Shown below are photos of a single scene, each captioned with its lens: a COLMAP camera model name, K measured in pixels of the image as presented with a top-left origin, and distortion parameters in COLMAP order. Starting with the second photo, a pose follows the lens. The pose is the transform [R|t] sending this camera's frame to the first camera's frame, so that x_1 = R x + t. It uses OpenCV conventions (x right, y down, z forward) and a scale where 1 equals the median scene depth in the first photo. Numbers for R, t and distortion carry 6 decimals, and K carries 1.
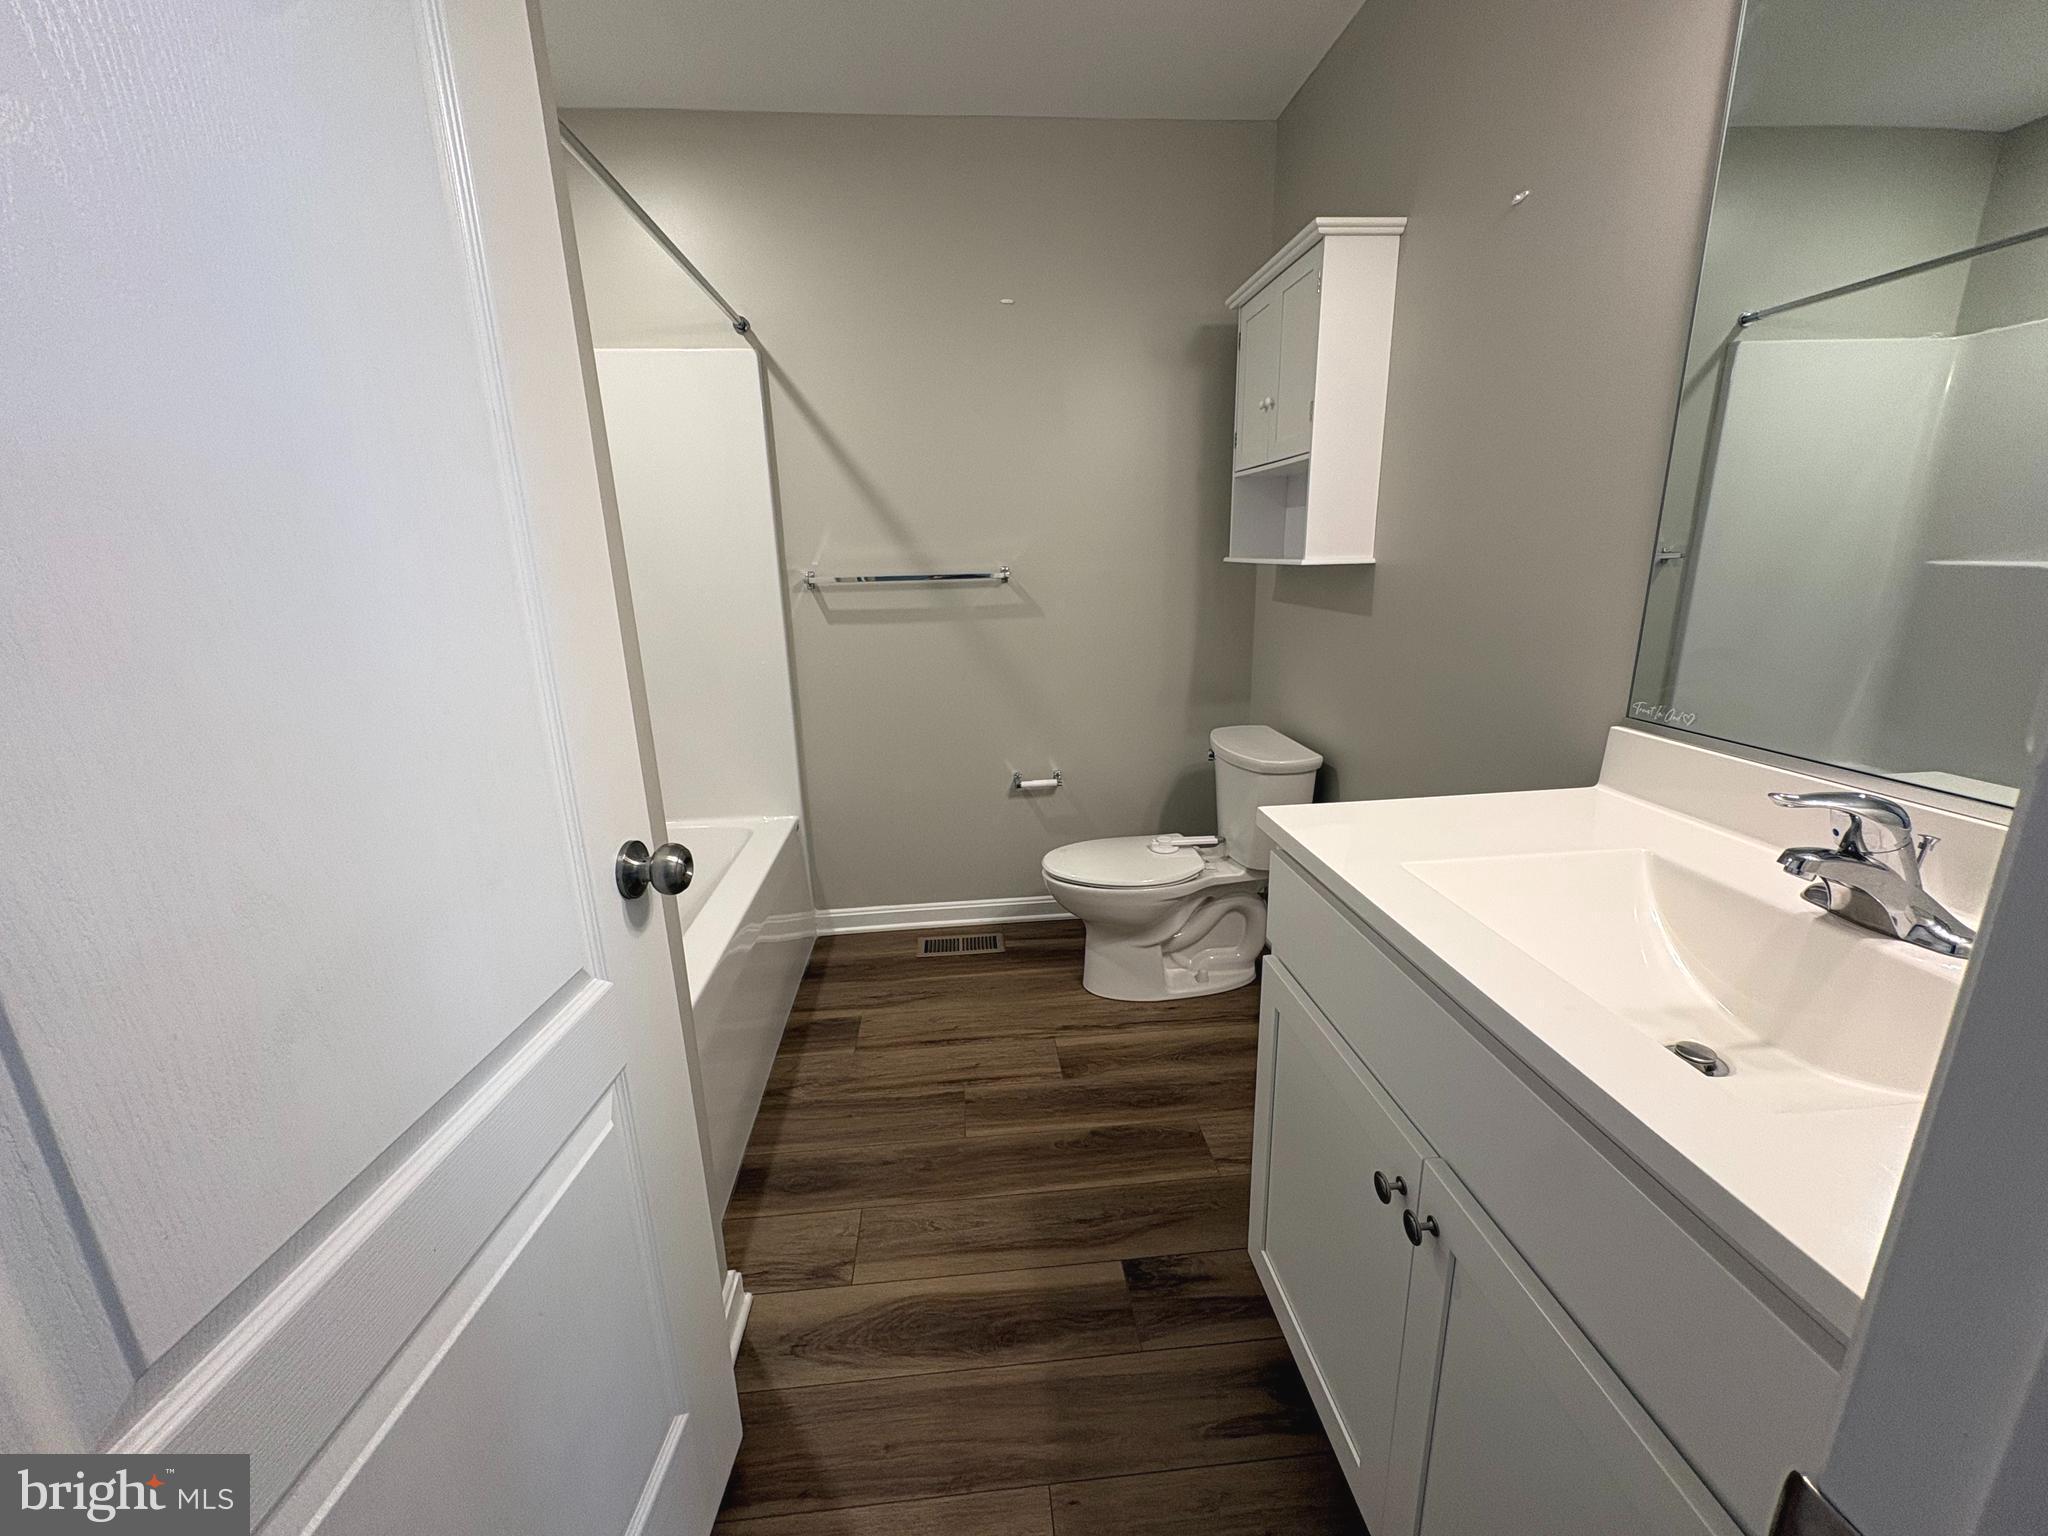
lens RADIAL K [[816.4, 0, 1035.8], [0, 816.4, 763.9], [0, 0, 1]] dist [-0.000849, -0.000070]
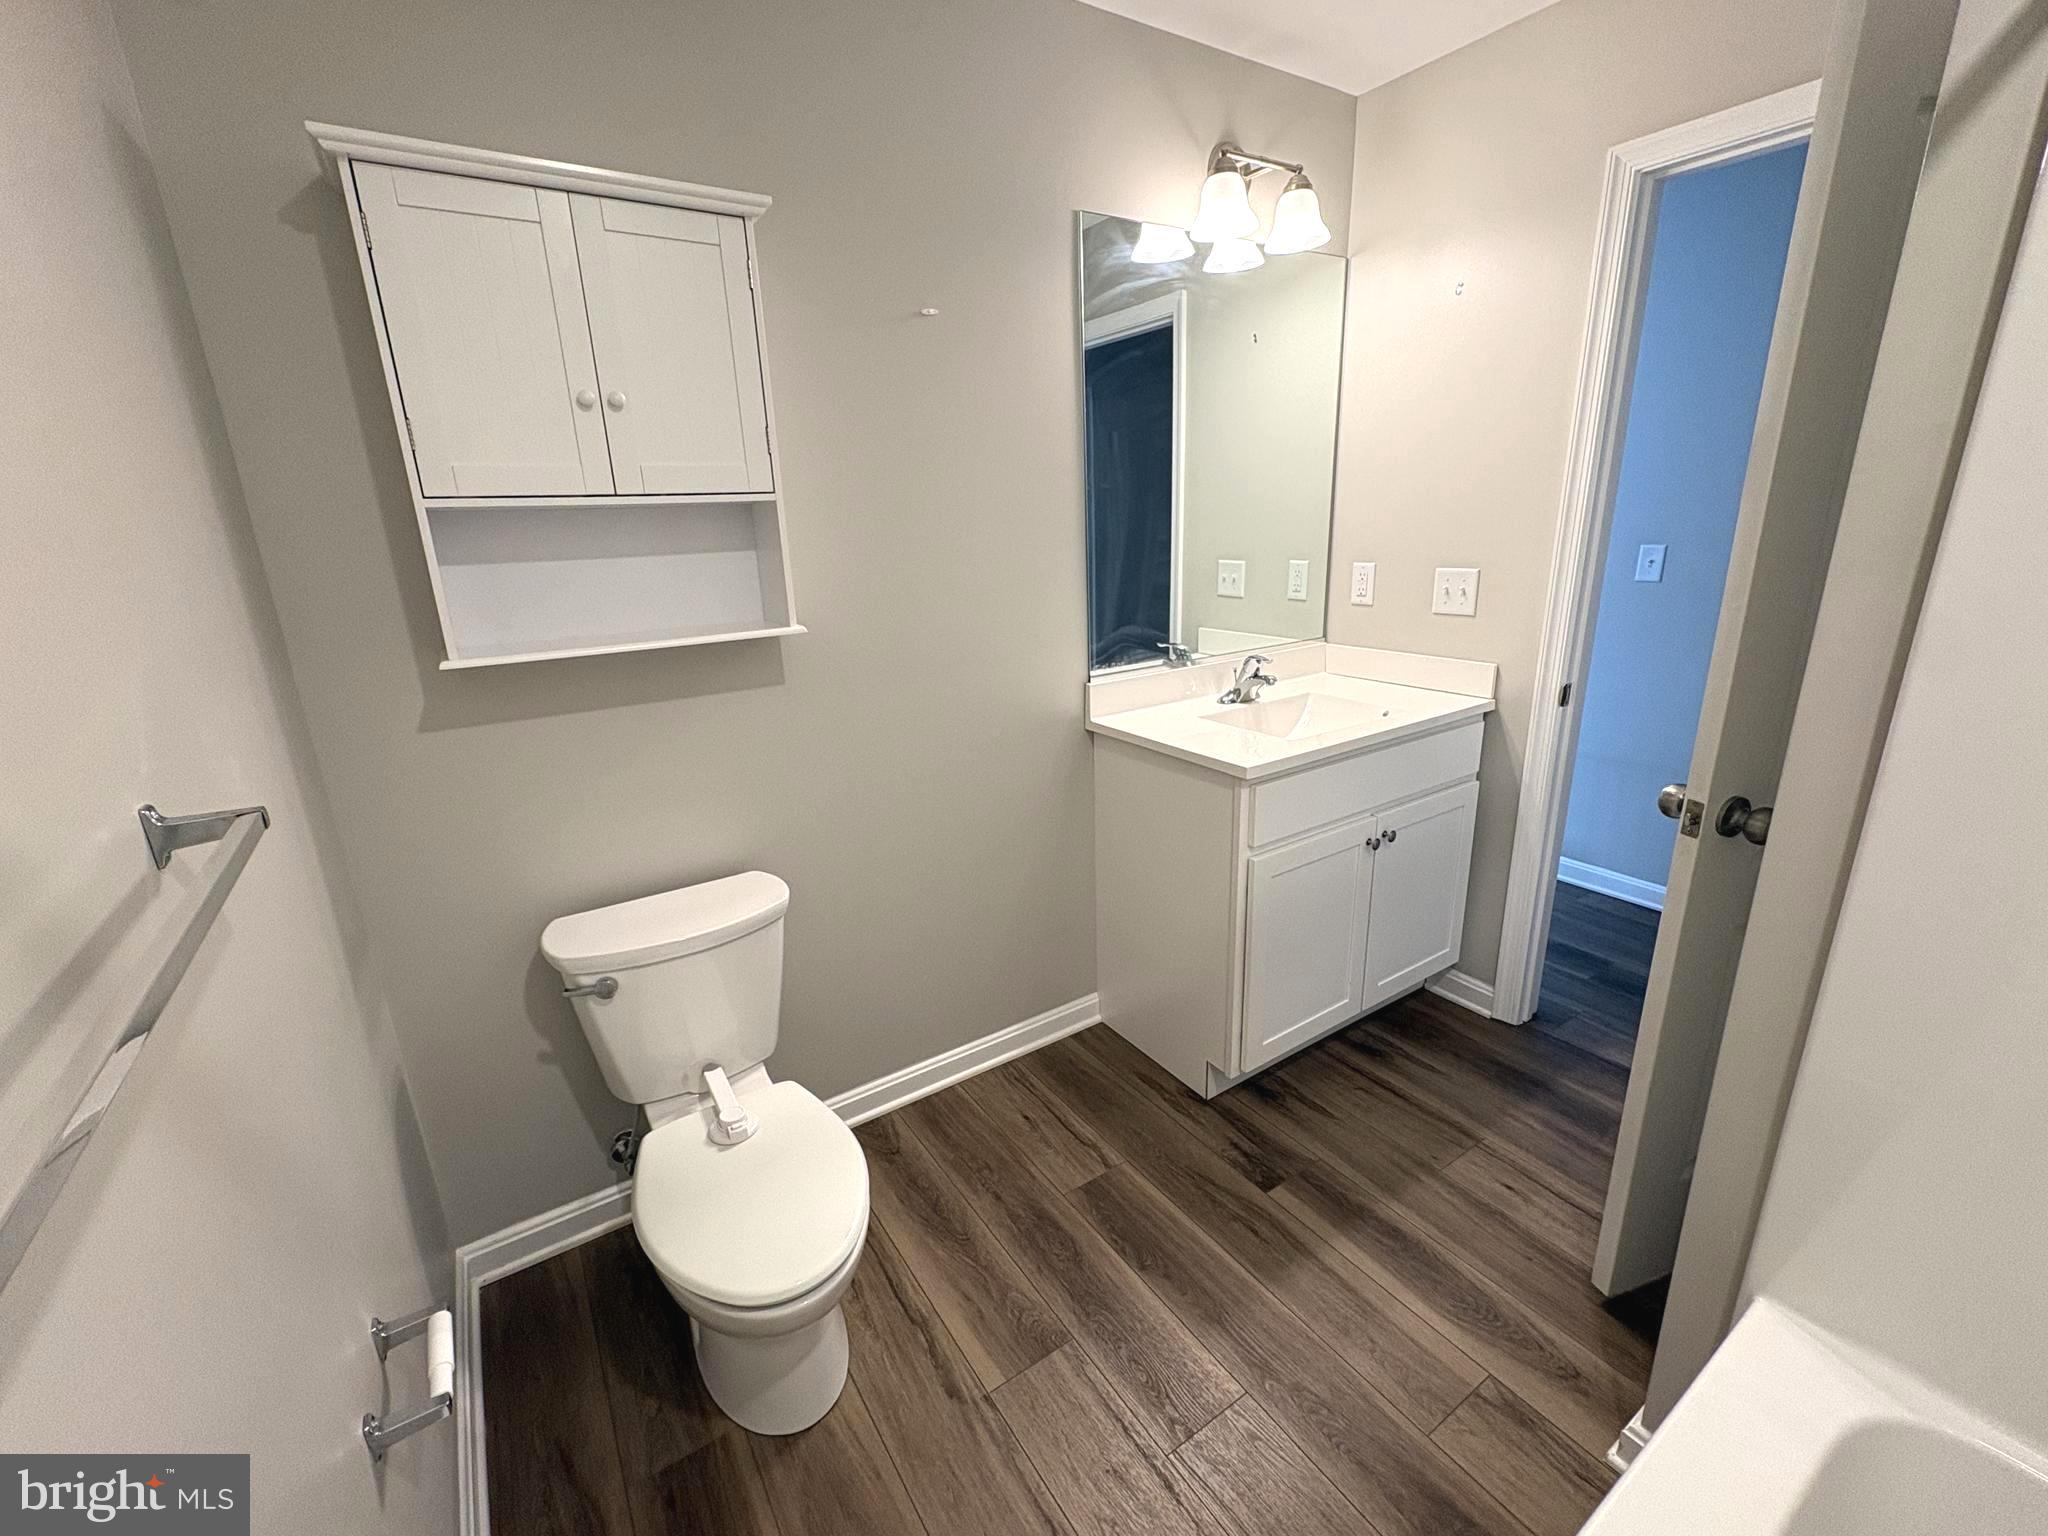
lens RADIAL K [[816.4, 0, 1035.8], [0, 816.4, 763.9], [0, 0, 1]] dist [-0.000849, -0.000070]
pose [[-0.447330, -0.217530, 0.867512, -0.624787], [0.268539, 0.892547, 0.362279, -0.453965], [-0.853102, 0.395019, -0.340848, 1.420649]]
